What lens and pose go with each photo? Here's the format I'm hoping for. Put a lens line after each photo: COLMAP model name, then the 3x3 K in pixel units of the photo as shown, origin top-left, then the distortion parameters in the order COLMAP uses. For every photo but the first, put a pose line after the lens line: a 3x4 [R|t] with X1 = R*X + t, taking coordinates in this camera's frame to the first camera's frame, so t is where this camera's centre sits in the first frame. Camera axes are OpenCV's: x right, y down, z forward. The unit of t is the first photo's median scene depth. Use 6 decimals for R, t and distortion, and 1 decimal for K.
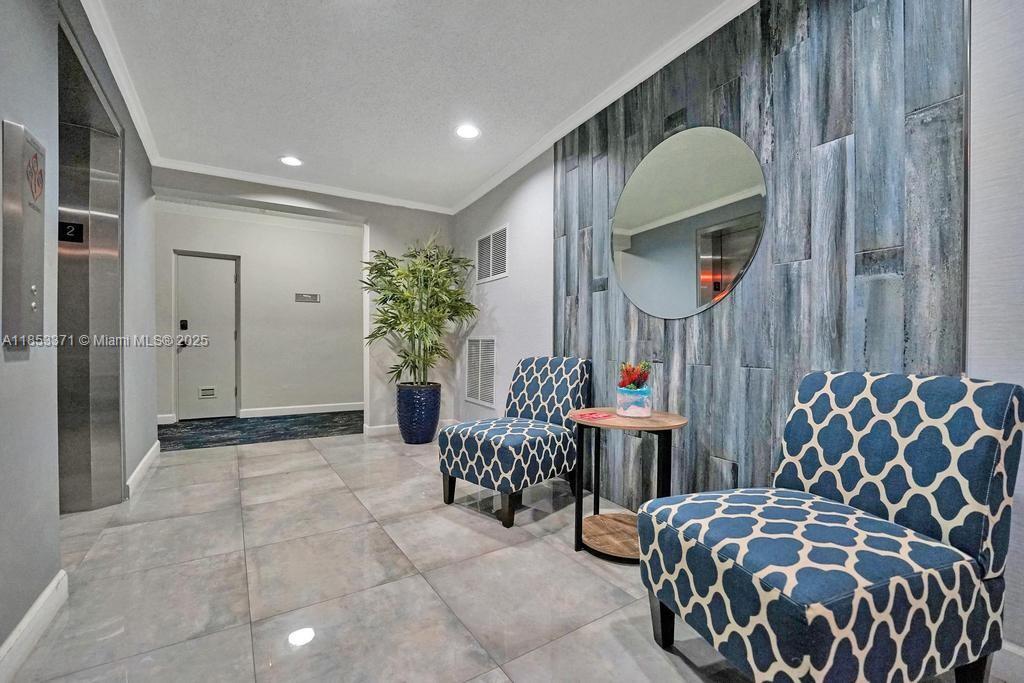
lens RADIAL K [[420.6, 0, 516.1], [0, 420.6, 344.3], [0, 0, 1]] dist [-0.019917, 0.000224]
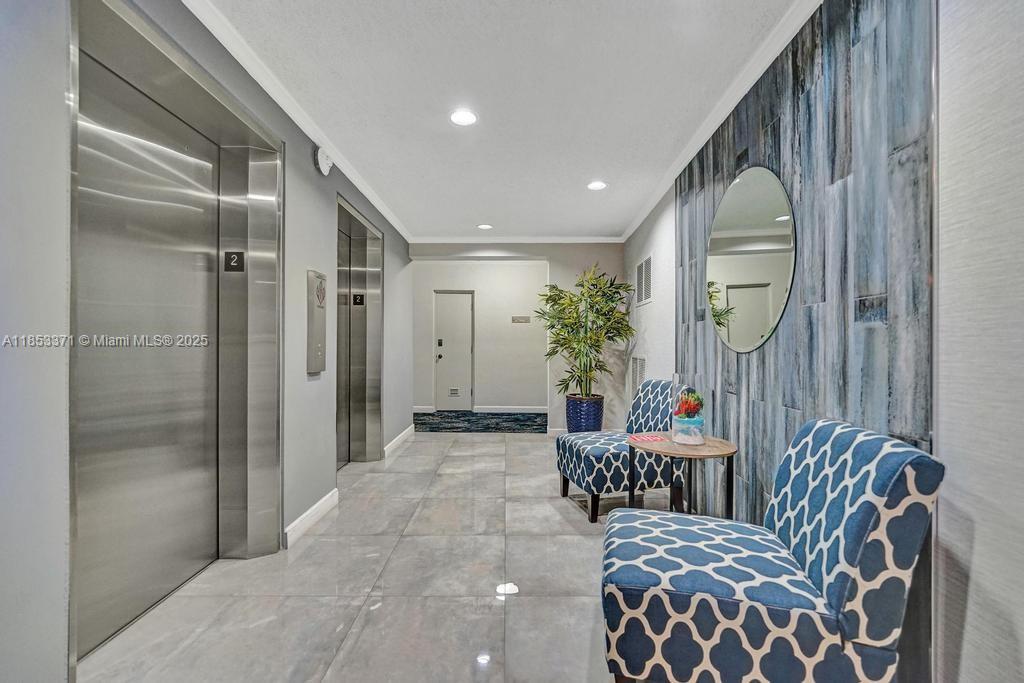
lens RADIAL K [[420.6, 0, 516.1], [0, 420.6, 344.3], [0, 0, 1]] dist [-0.019917, 0.000224]
pose [[0.838078, 0.000486, -0.545550, 0.623466], [-0.006051, 0.999946, -0.008404, -0.092260], [0.545517, 0.010345, 0.838036, -0.206765]]
